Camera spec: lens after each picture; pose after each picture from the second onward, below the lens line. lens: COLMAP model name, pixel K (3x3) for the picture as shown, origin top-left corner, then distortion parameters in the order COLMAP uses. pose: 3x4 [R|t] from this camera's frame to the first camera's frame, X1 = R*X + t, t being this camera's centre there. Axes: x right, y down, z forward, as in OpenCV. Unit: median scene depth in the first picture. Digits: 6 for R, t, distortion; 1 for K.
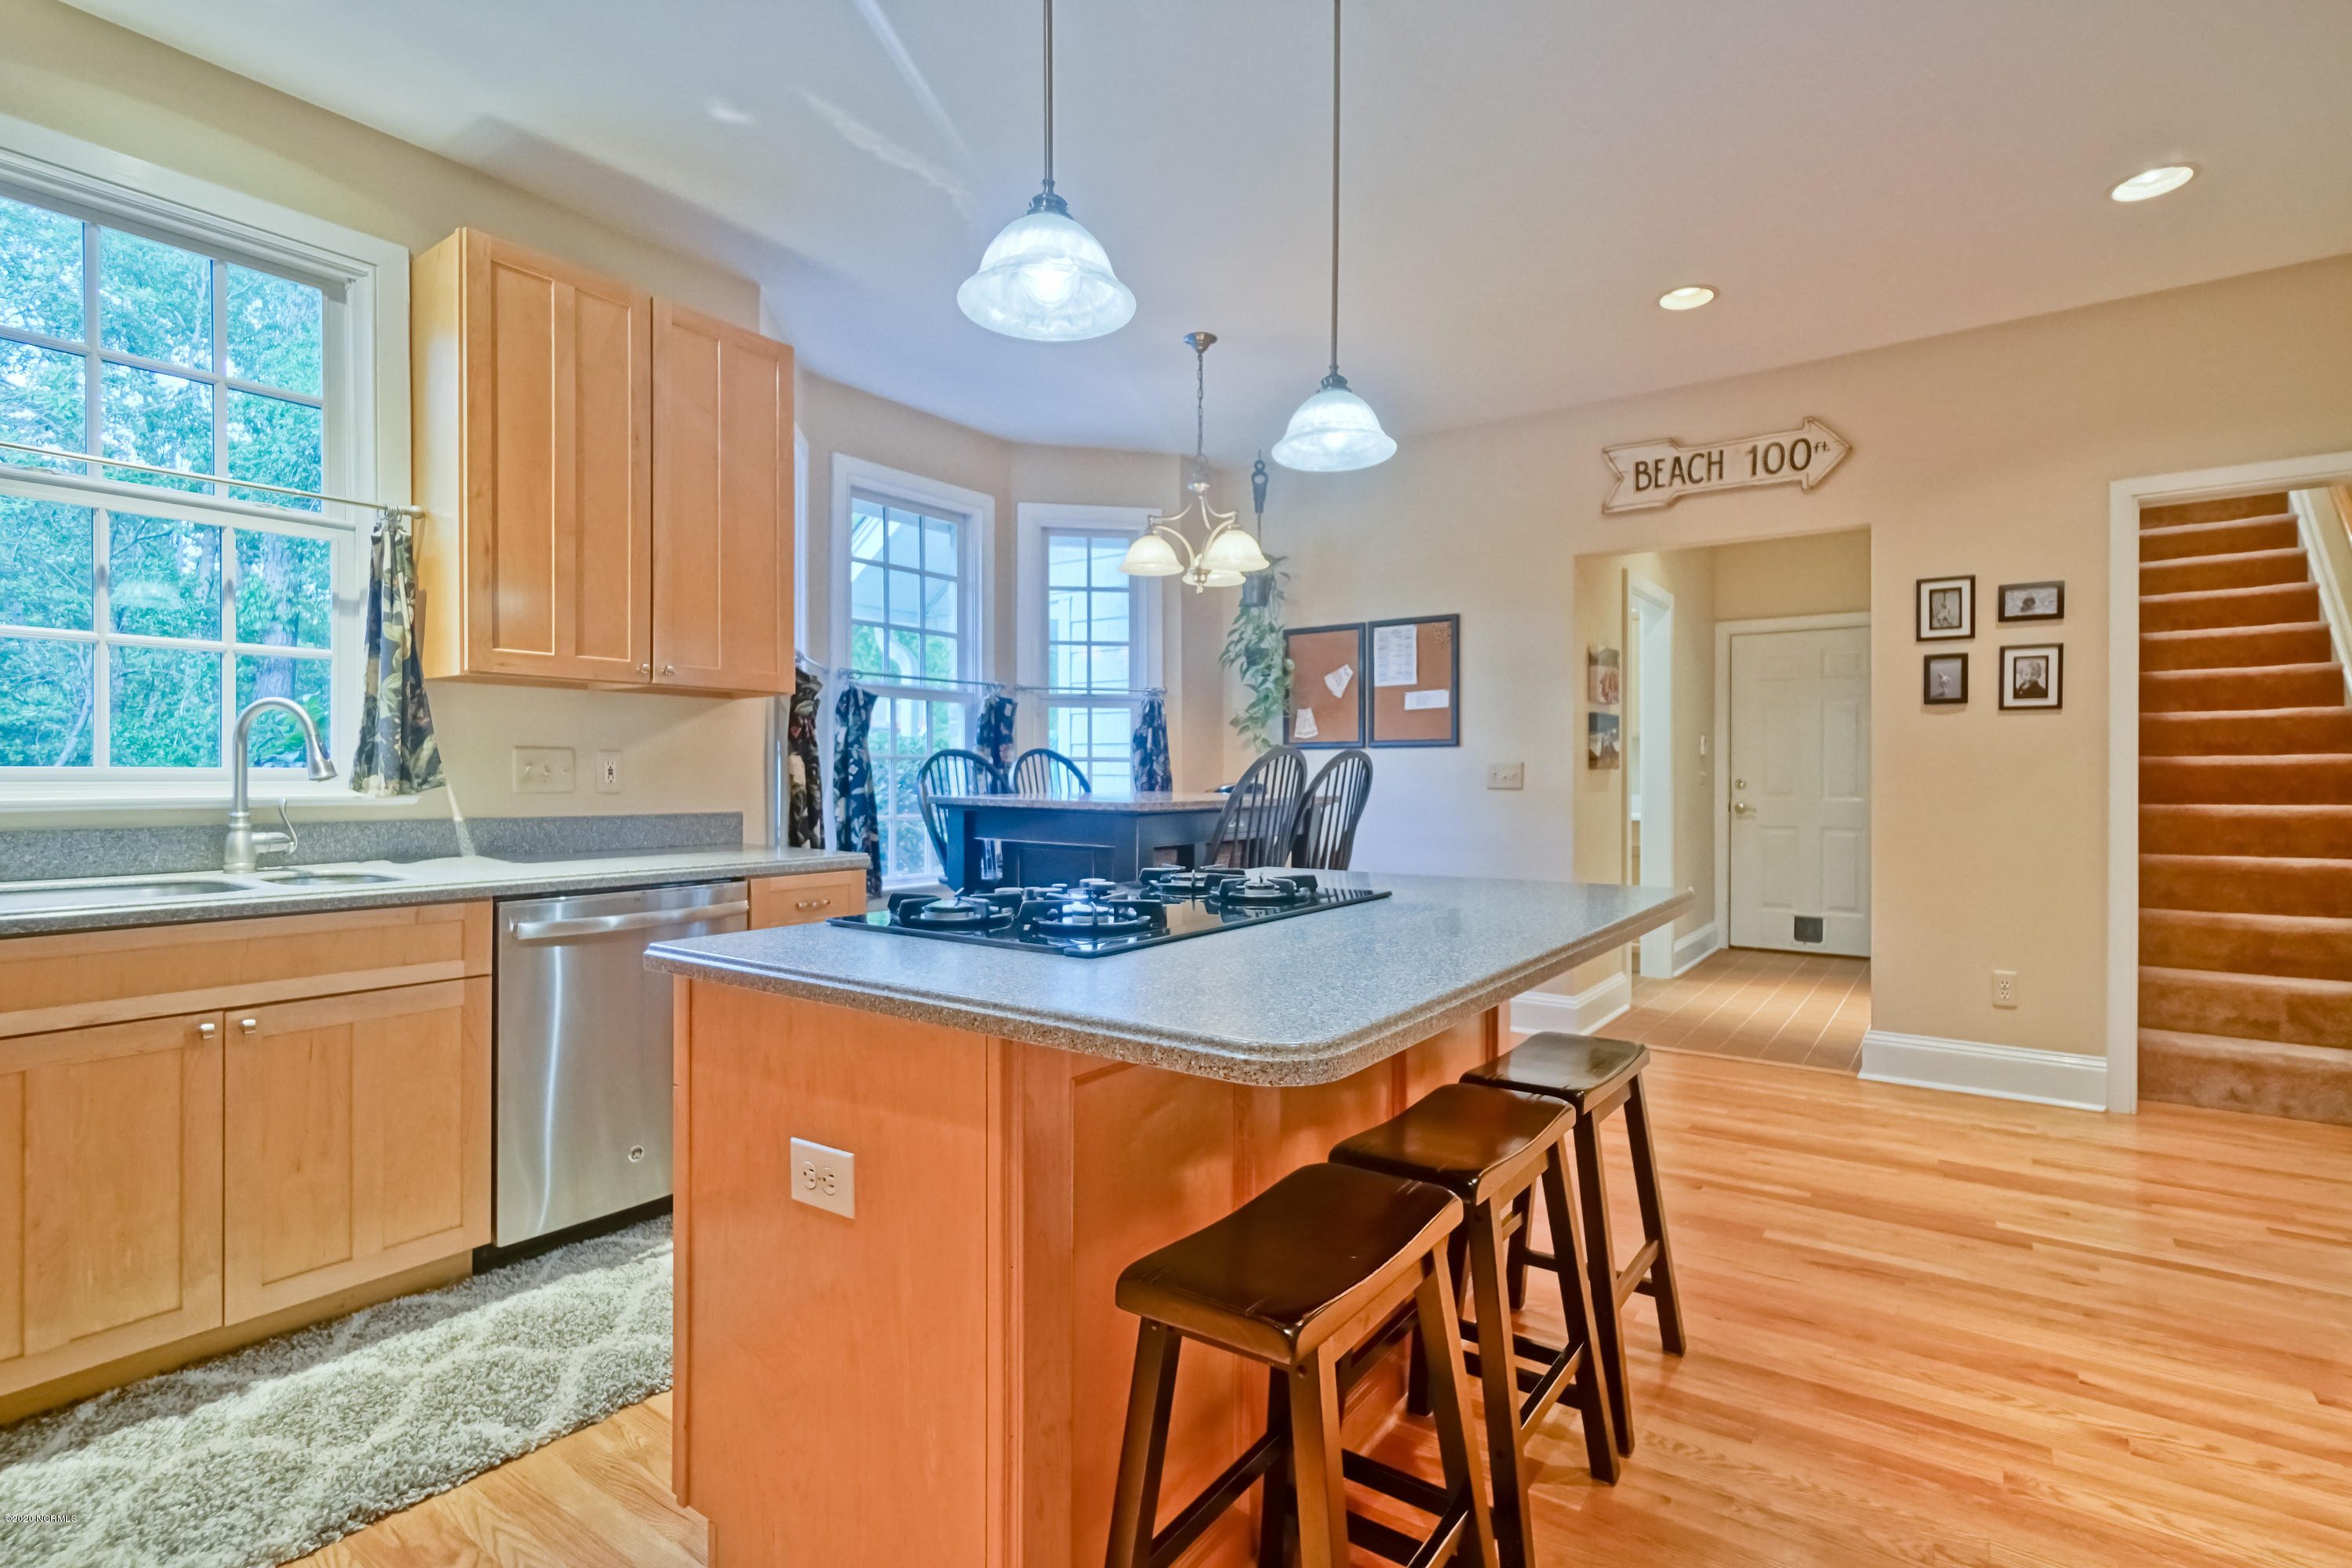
lens RADIAL K [[1138.2, 0, 1153.4], [0, 1138.2, 778.4], [0, 0, 1]] dist [0.002940, 0.000557]
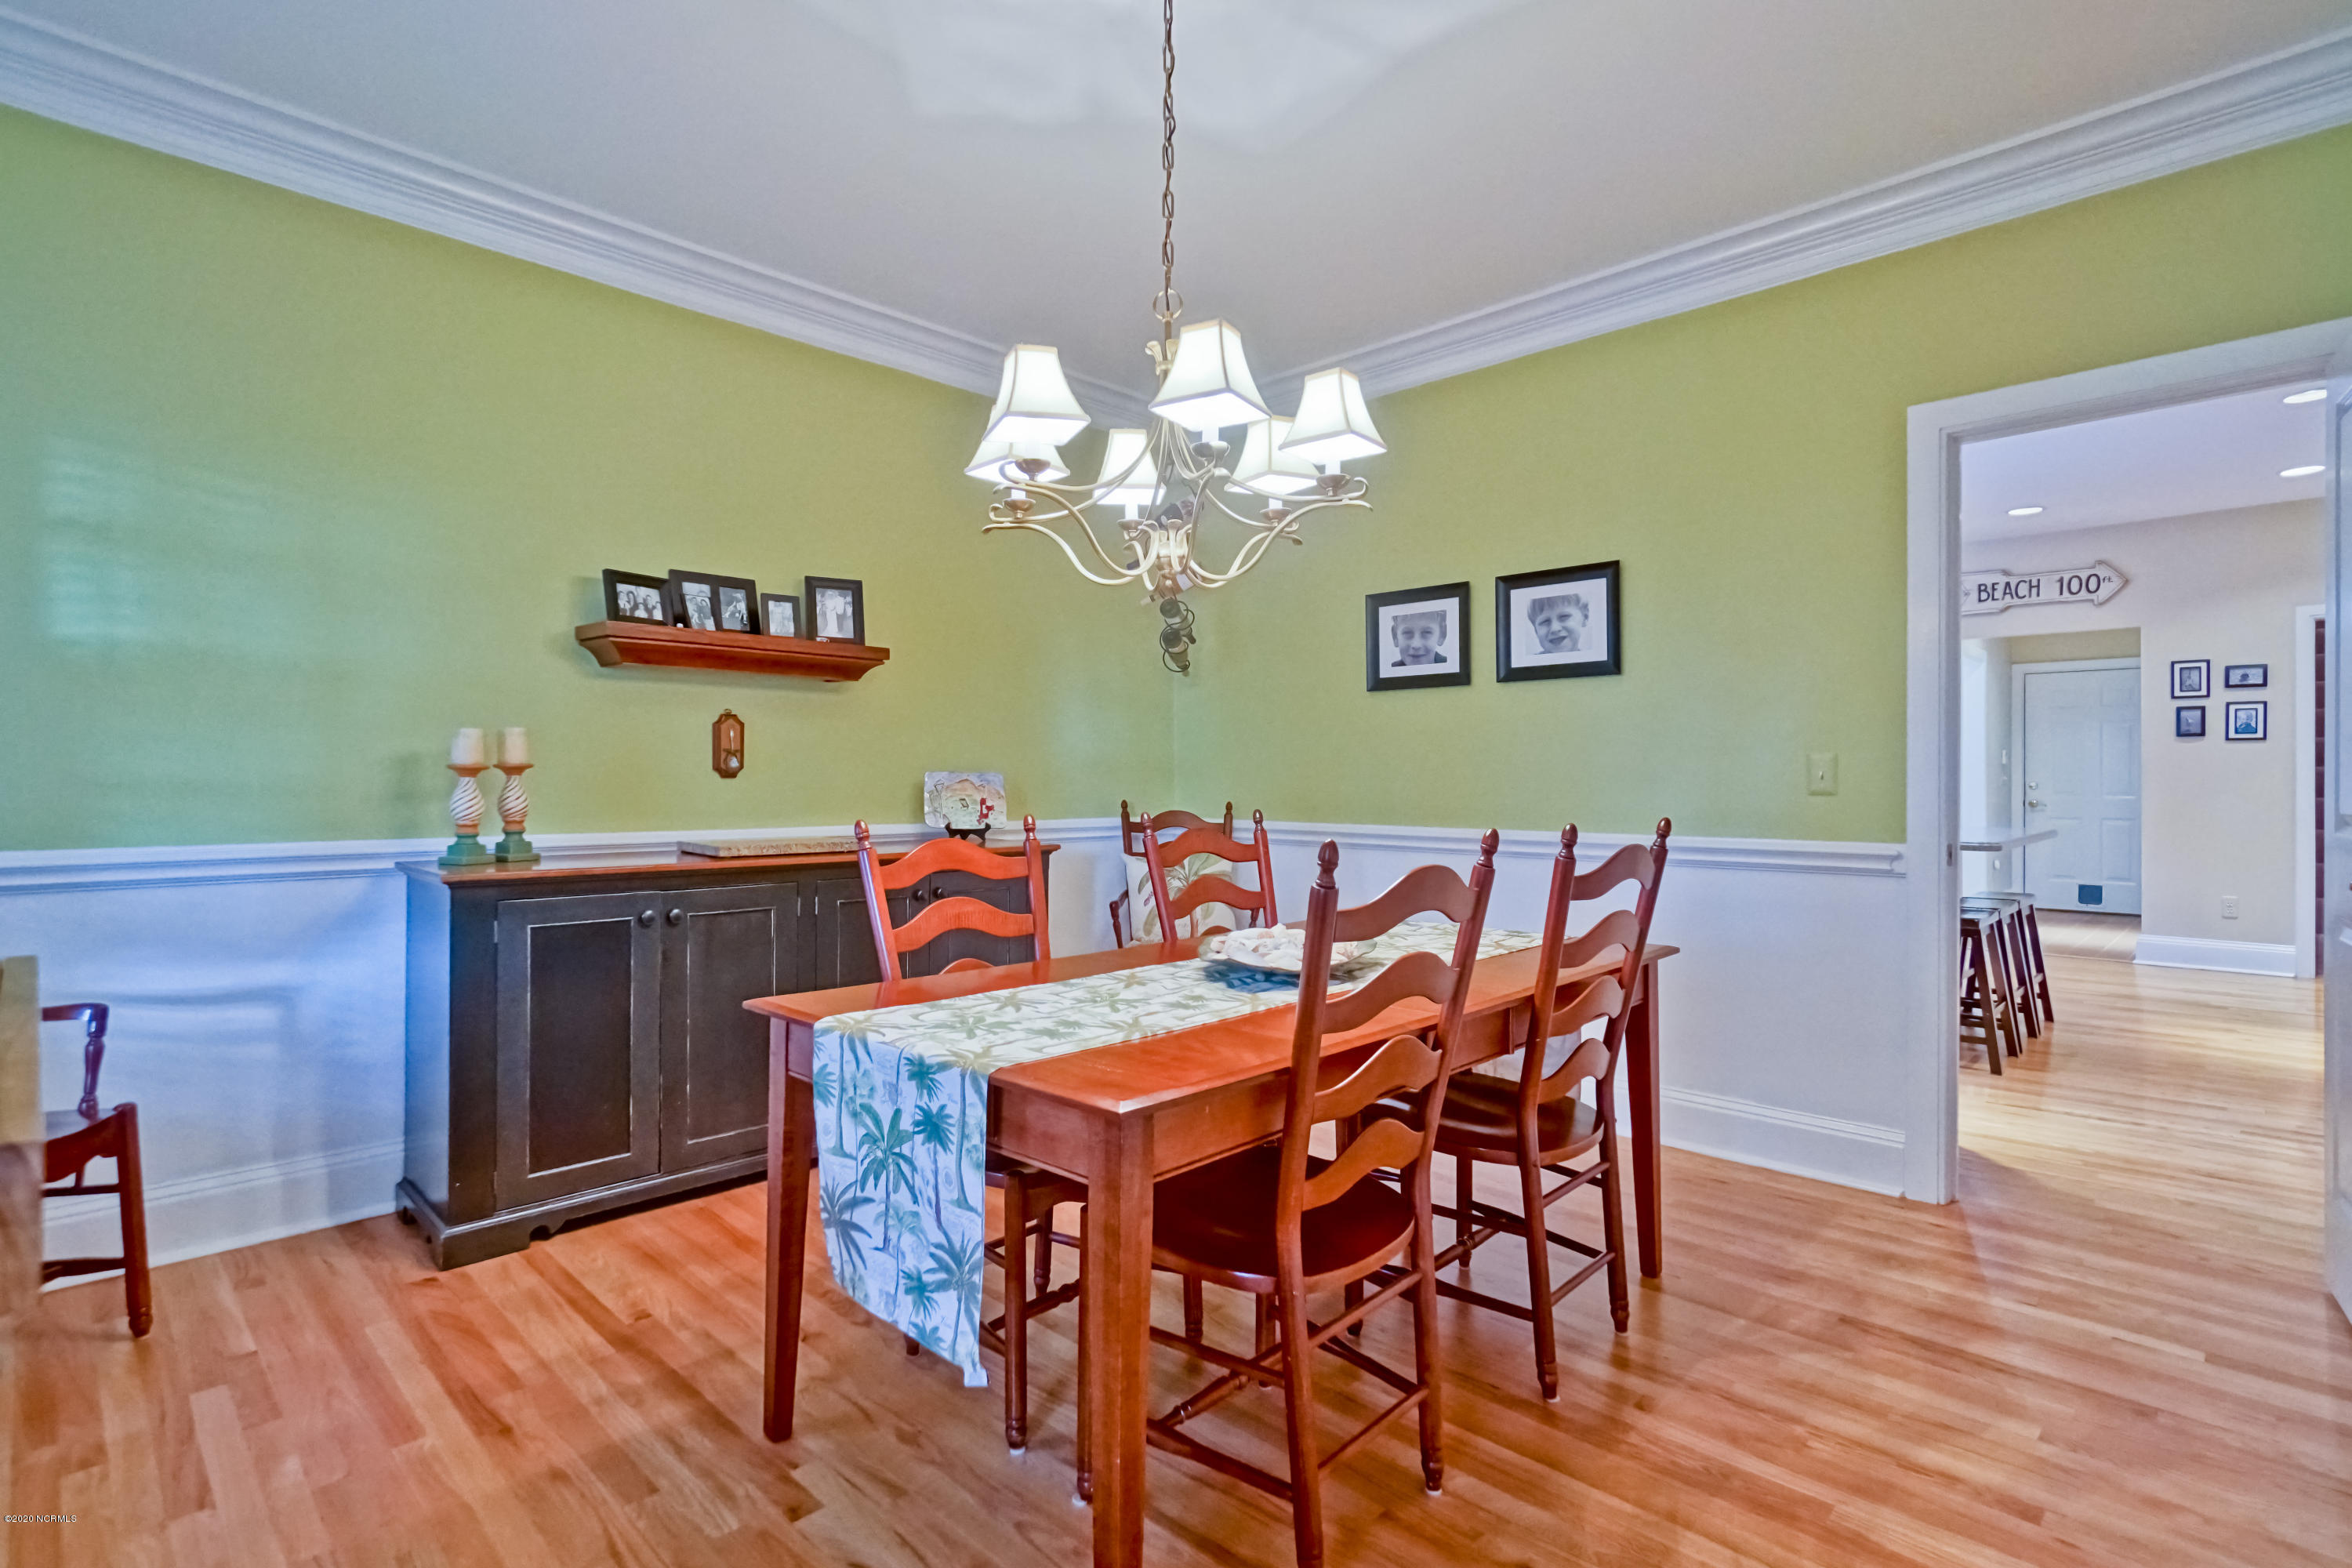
lens RADIAL K [[1138.2, 0, 1197.3], [0, 1138.2, 777.9], [0, 0, 1]] dist [0.002940, 0.000557]
pose [[0.991567, -0.001394, -0.129586, -0.501729], [0.001053, 0.999996, -0.002700, -0.002360], [0.129589, 0.002541, 0.991564, -0.799527]]
